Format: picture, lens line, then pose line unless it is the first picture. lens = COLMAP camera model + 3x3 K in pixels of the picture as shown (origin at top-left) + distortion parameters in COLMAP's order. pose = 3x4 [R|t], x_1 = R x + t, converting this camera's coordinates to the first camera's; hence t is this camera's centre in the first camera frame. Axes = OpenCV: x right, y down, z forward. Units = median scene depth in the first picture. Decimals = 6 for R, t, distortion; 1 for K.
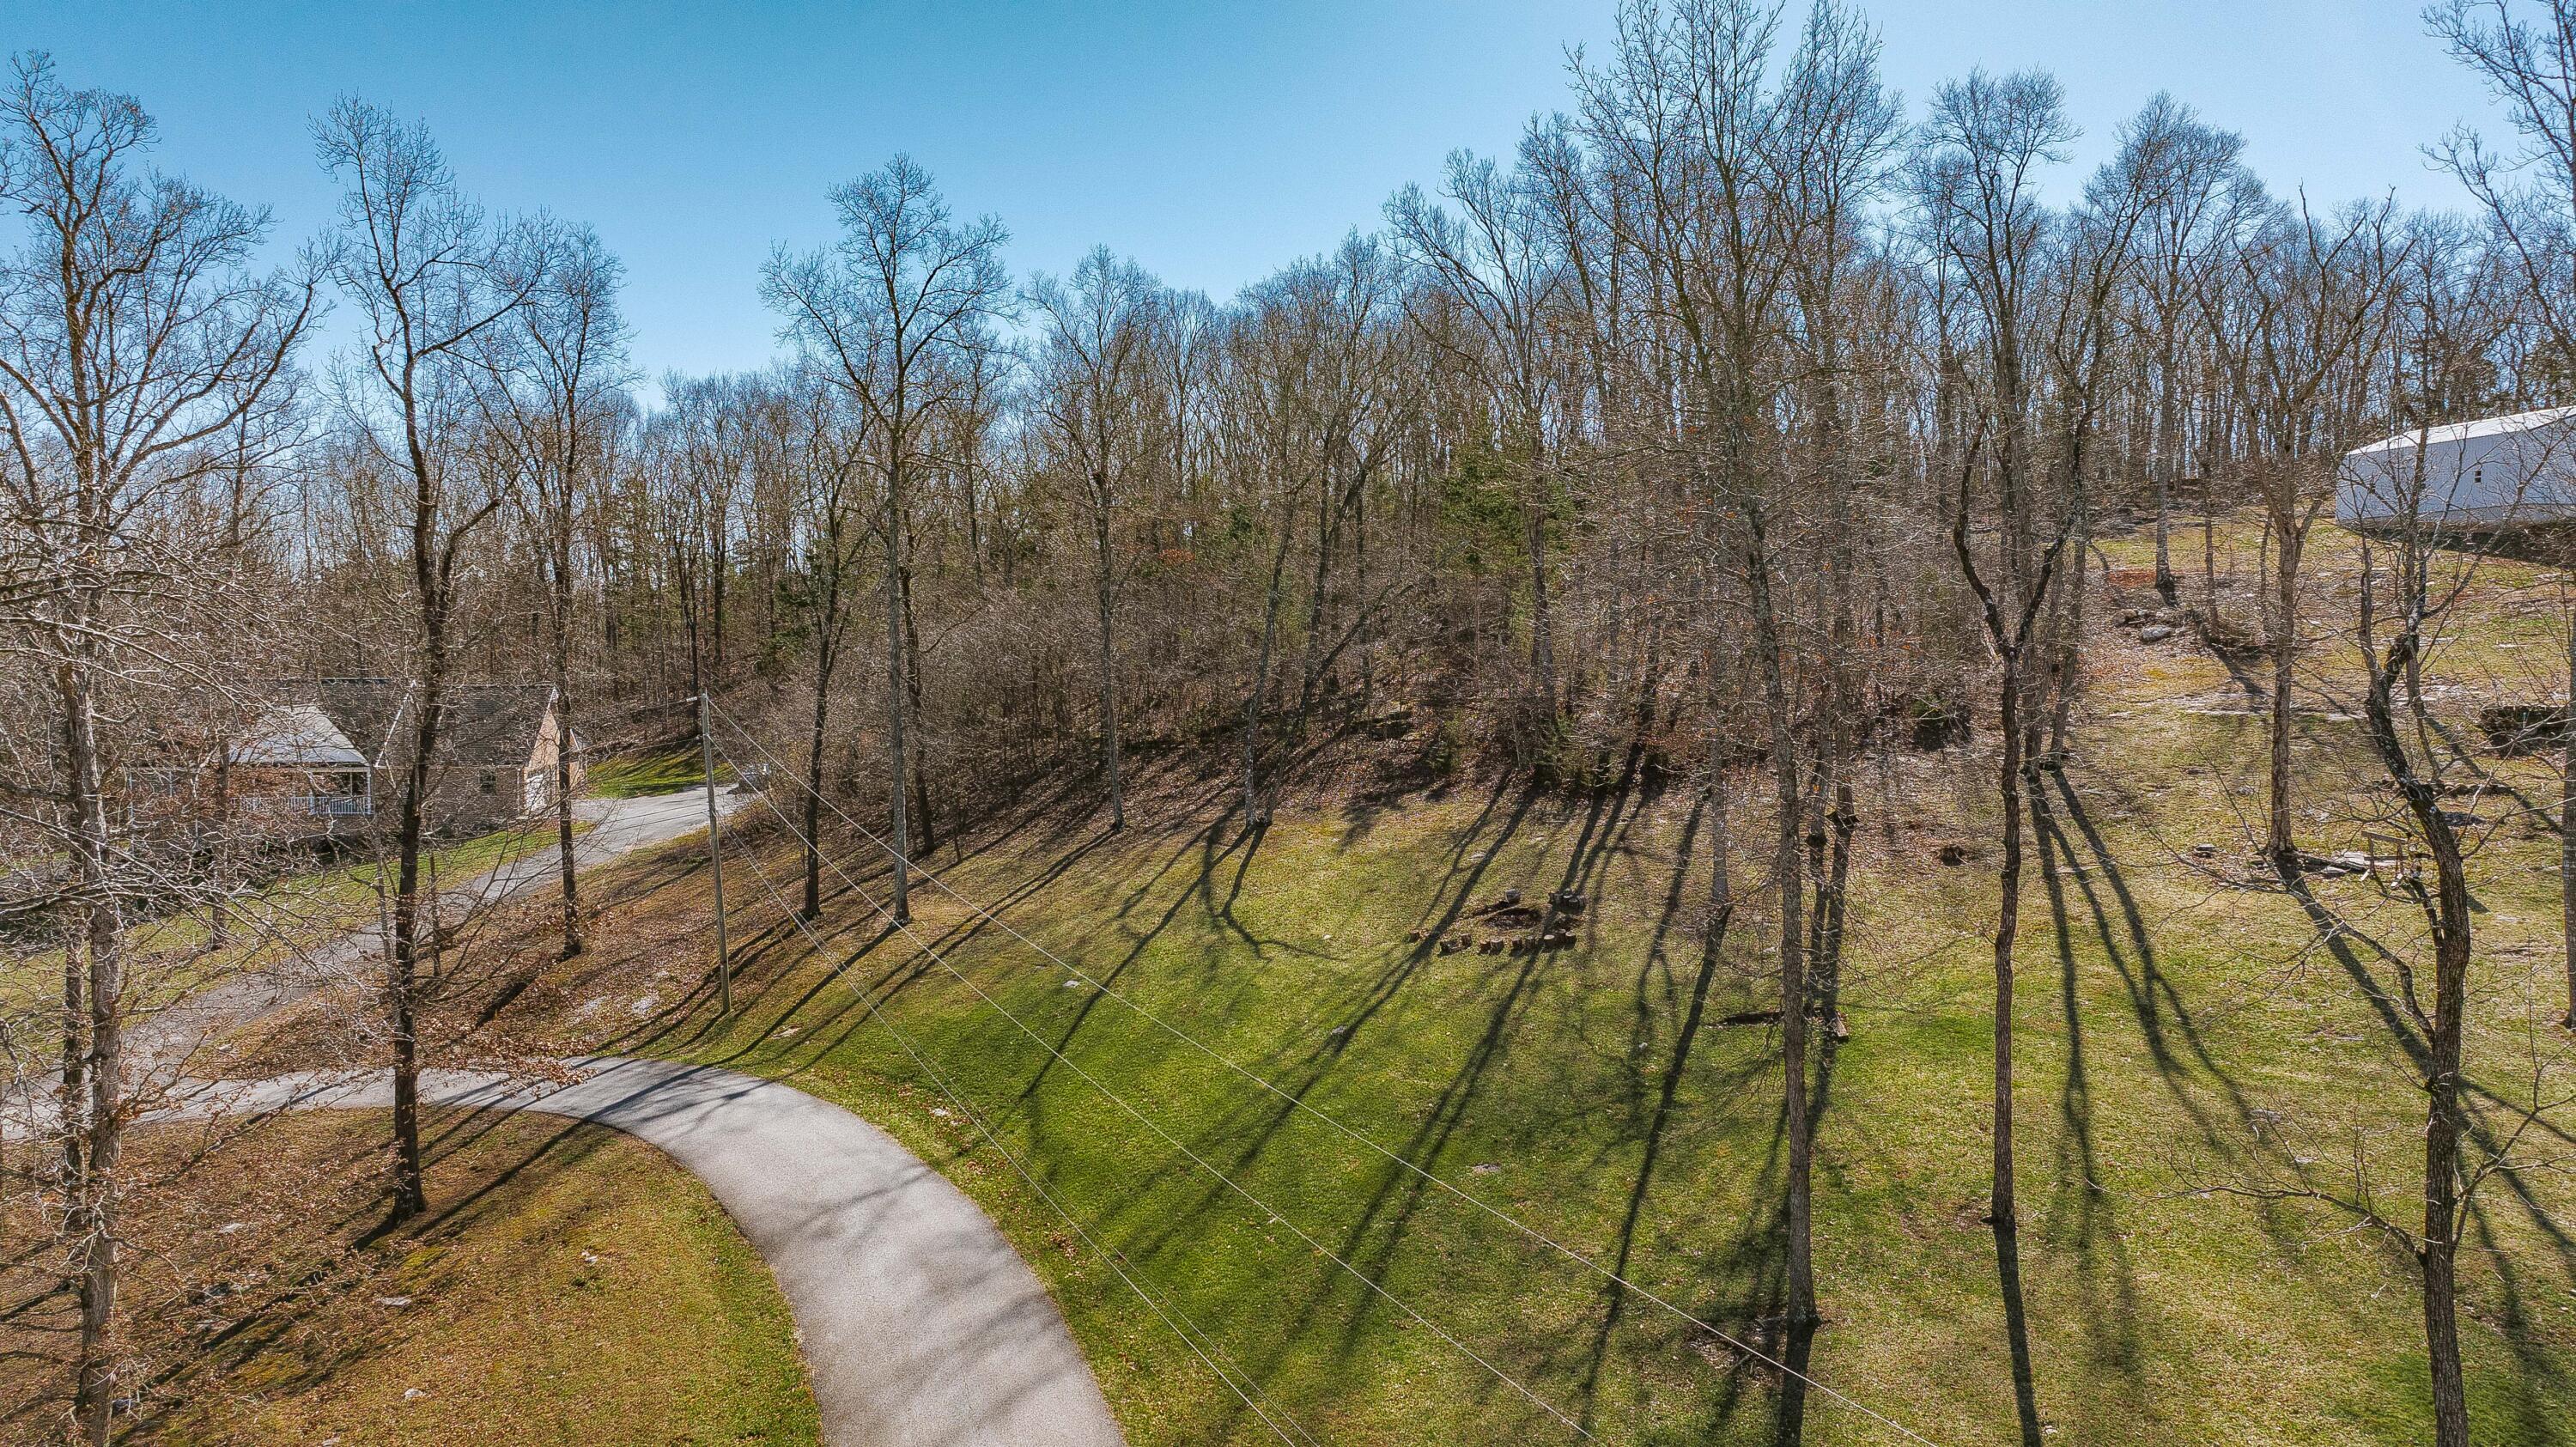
lens RADIAL K [[1876.6, 0, 1288.0], [0, 1876.6, 723.5], [0, 0, 1]] dist [0.006172, 0.009231]
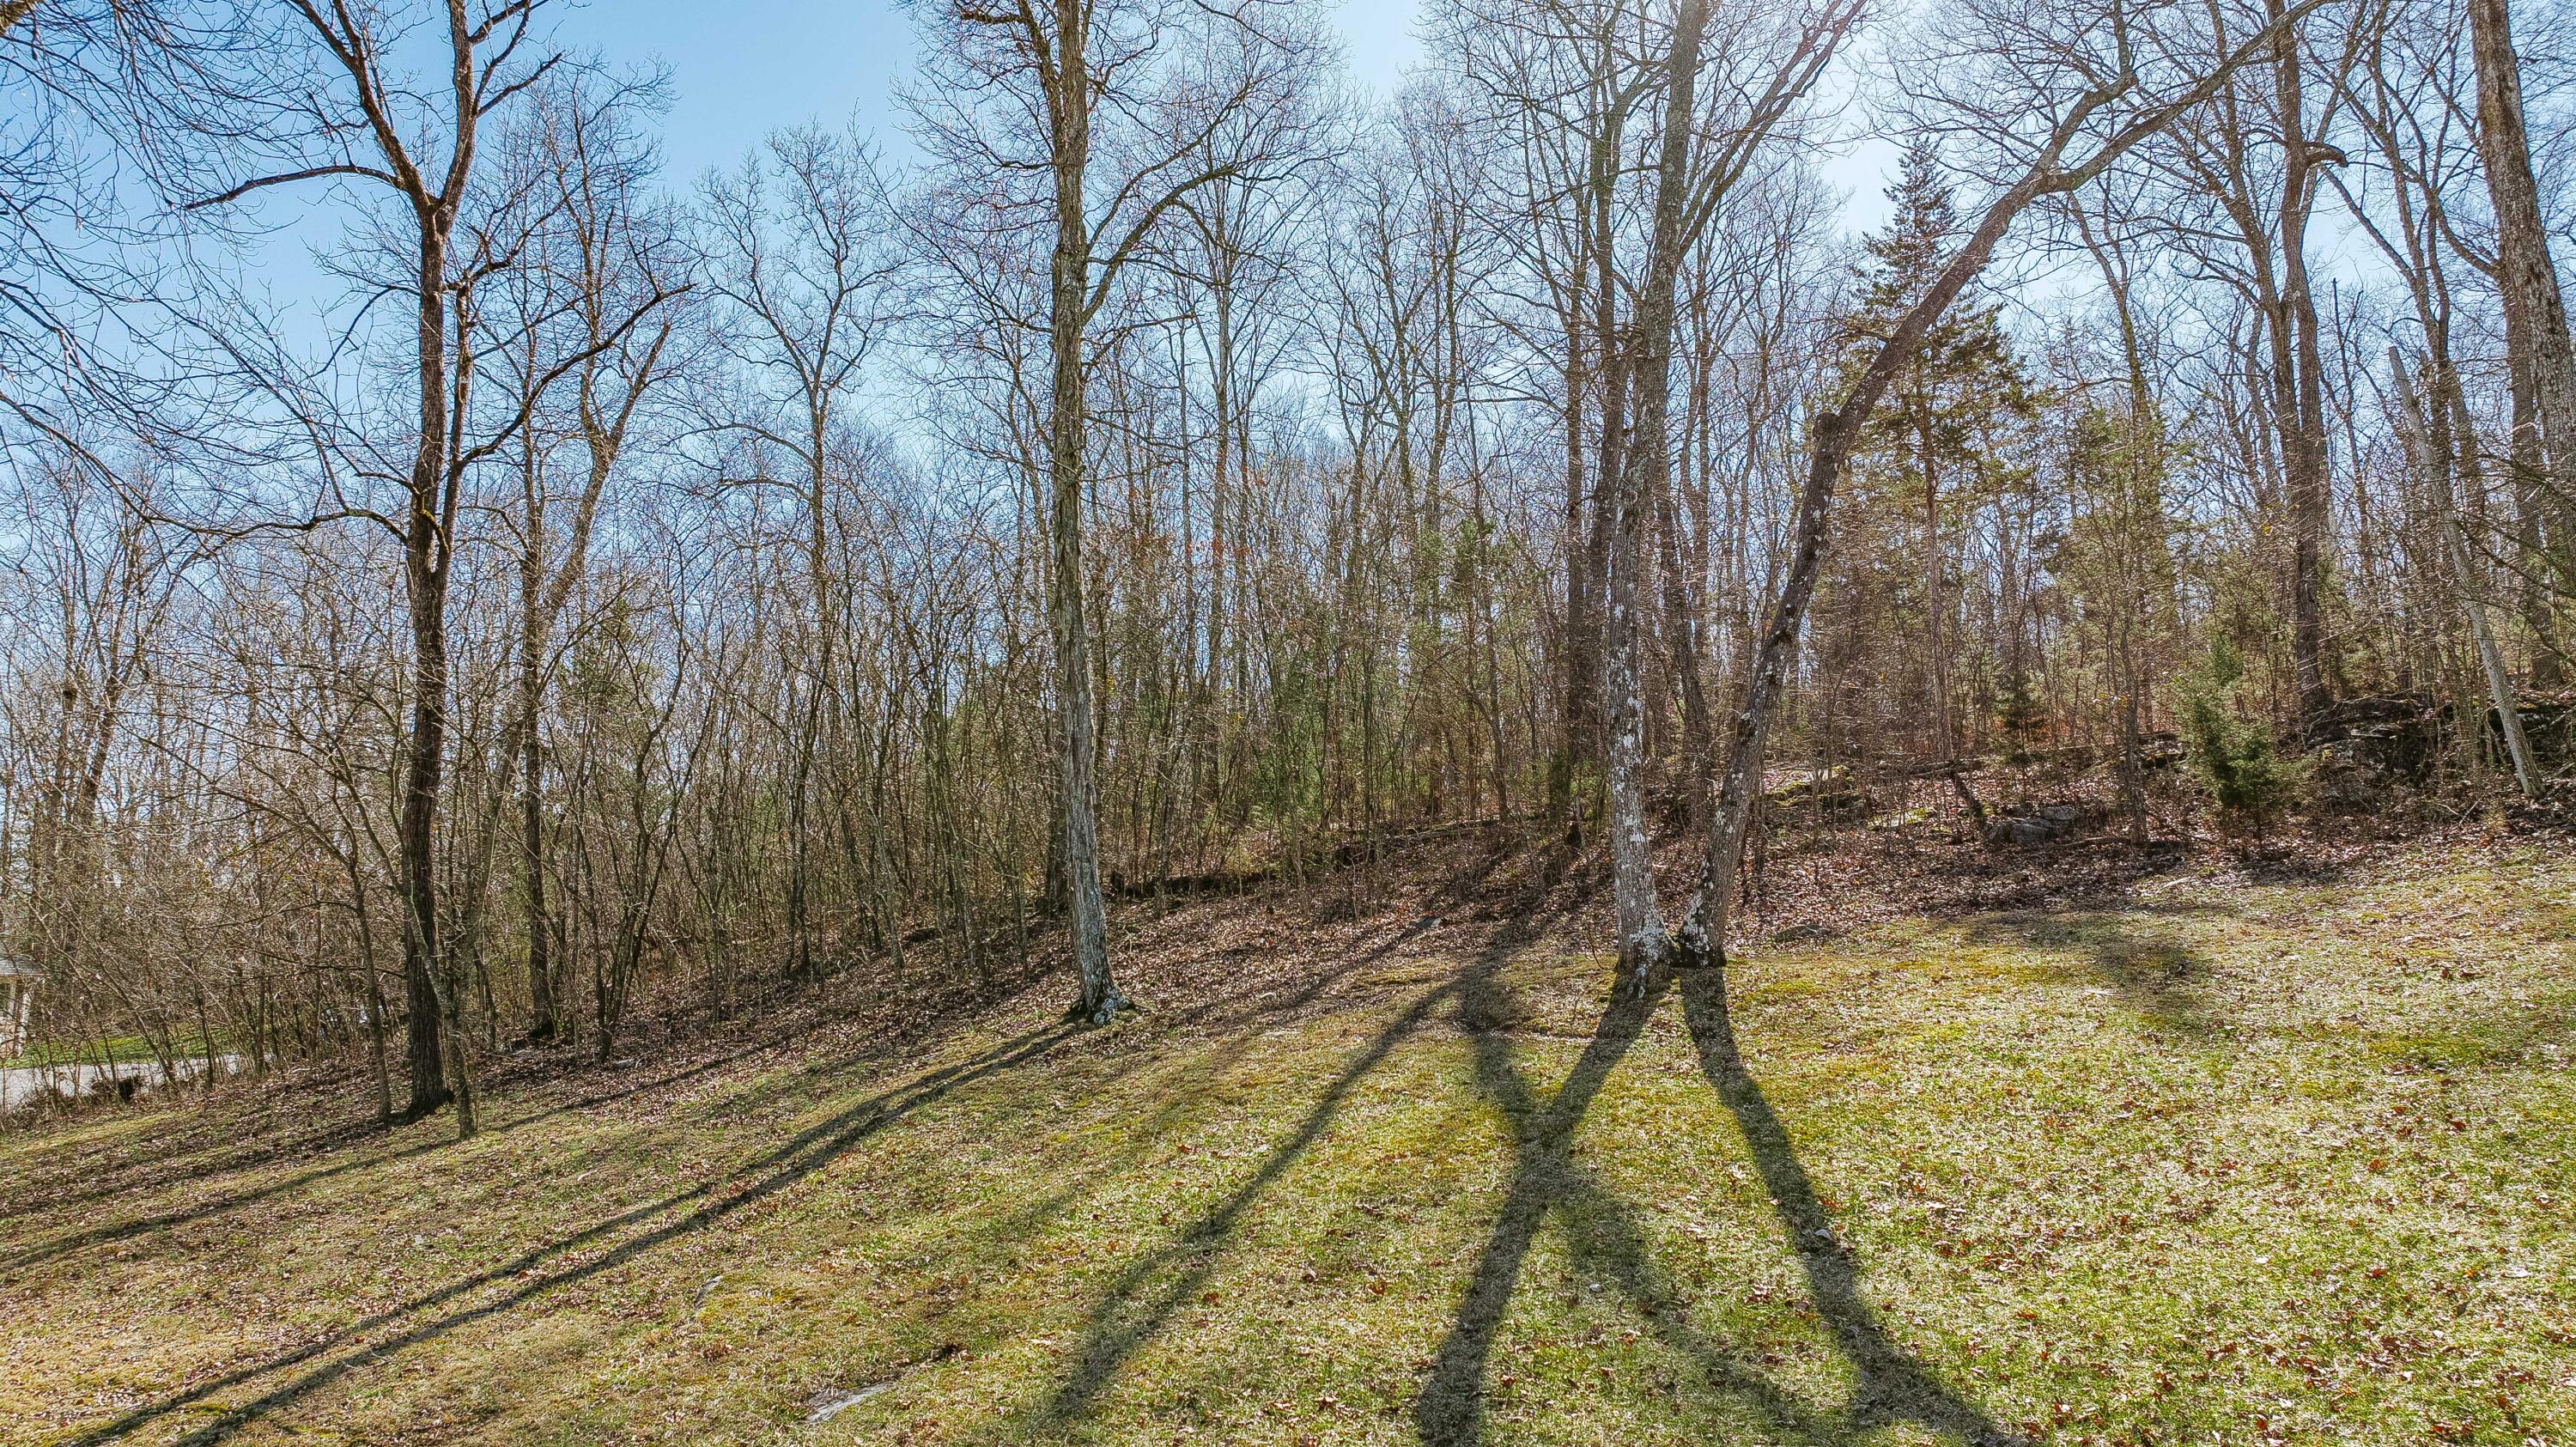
lens RADIAL K [[1876.6, 0, 1288.0], [0, 1876.6, 723.5], [0, 0, 1]] dist [0.006172, 0.009231]
pose [[0.999804, -0.005269, 0.019108, -0.077342], [0.009061, 0.978884, -0.204215, 0.080054], [-0.017629, 0.204348, 0.978740, 0.835973]]
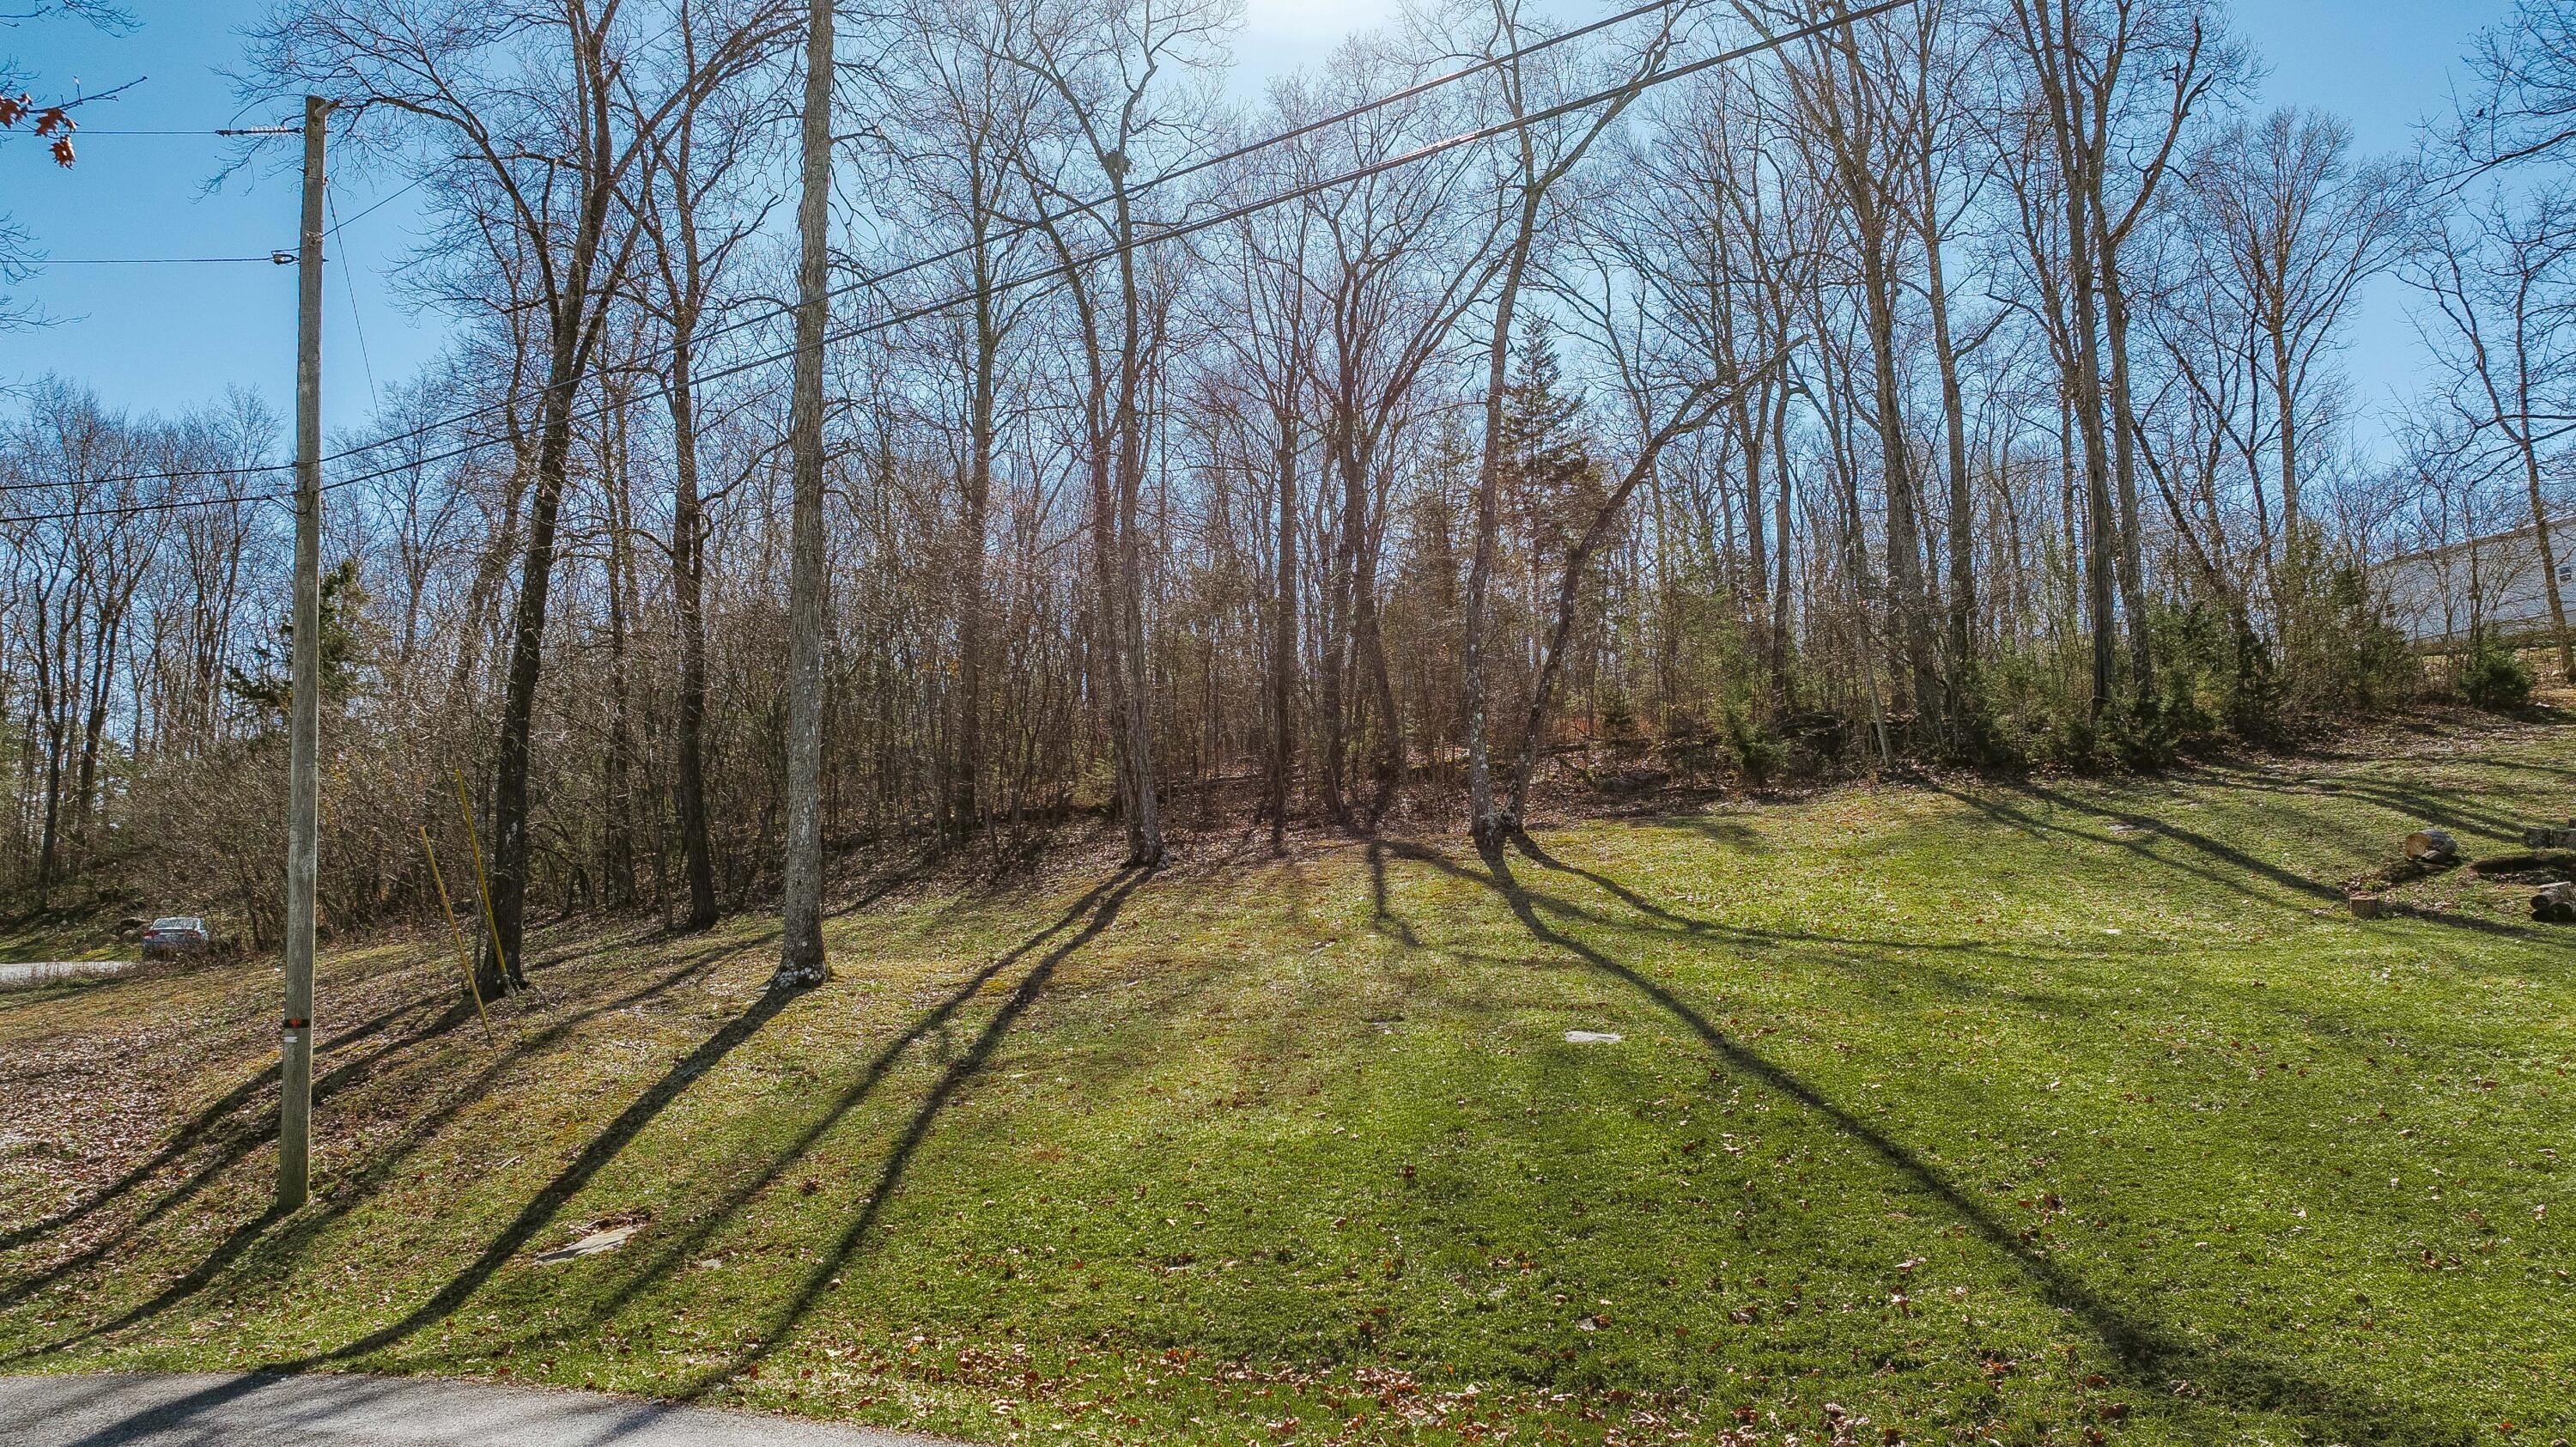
lens RADIAL K [[1876.6, 0, 1288.0], [0, 1876.6, 723.5], [0, 0, 1]] dist [0.006172, 0.009231]
pose [[0.956709, 0.037499, 0.288619, -0.222484], [0.021117, 0.980108, -0.197337, 0.130644], [-0.290278, 0.194888, 0.936887, 0.631891]]
